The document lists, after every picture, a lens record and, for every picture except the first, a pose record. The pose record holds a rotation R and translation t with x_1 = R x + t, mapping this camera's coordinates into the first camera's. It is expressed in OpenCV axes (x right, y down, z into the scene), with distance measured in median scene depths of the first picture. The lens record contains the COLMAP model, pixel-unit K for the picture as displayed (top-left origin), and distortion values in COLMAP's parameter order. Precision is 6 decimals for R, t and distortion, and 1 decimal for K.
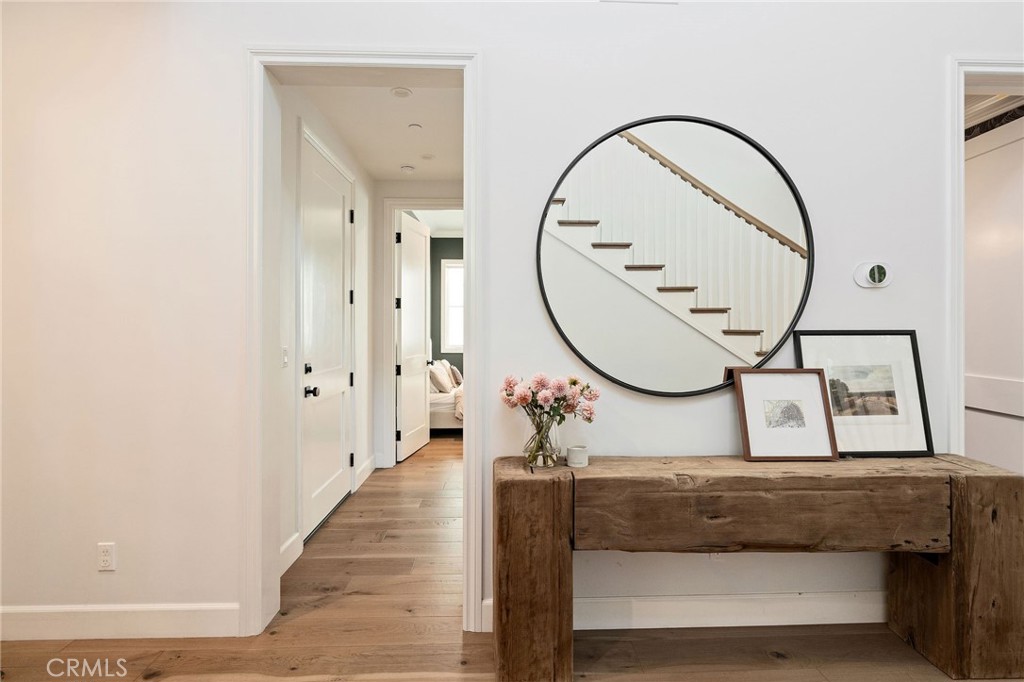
lens RADIAL K [[470.5, 0, 479.9], [0, 470.5, 316.3], [0, 0, 1]] dist [-0.003380, 0.001593]
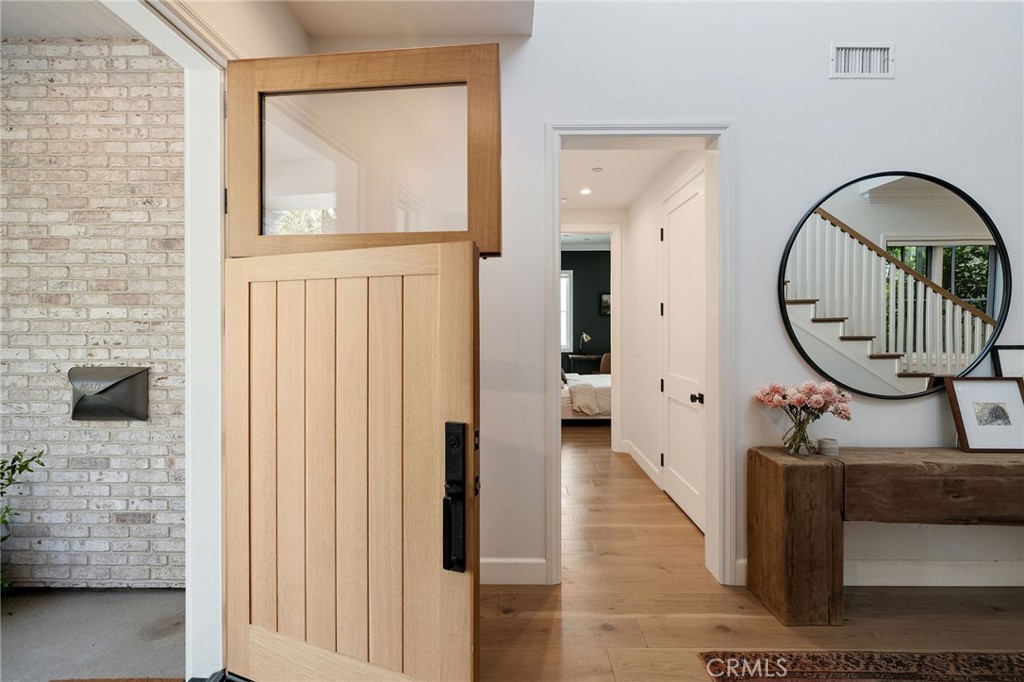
lens RADIAL K [[433.5, 0, 464.7], [0, 433.5, 314.7], [0, 0, 1]] dist [0.000514, -0.000231]
pose [[0.999175, -0.002132, -0.040562, -0.771181], [0.002308, 0.999988, 0.004310, -0.068289], [0.040552, -0.004400, 0.999168, -0.213223]]
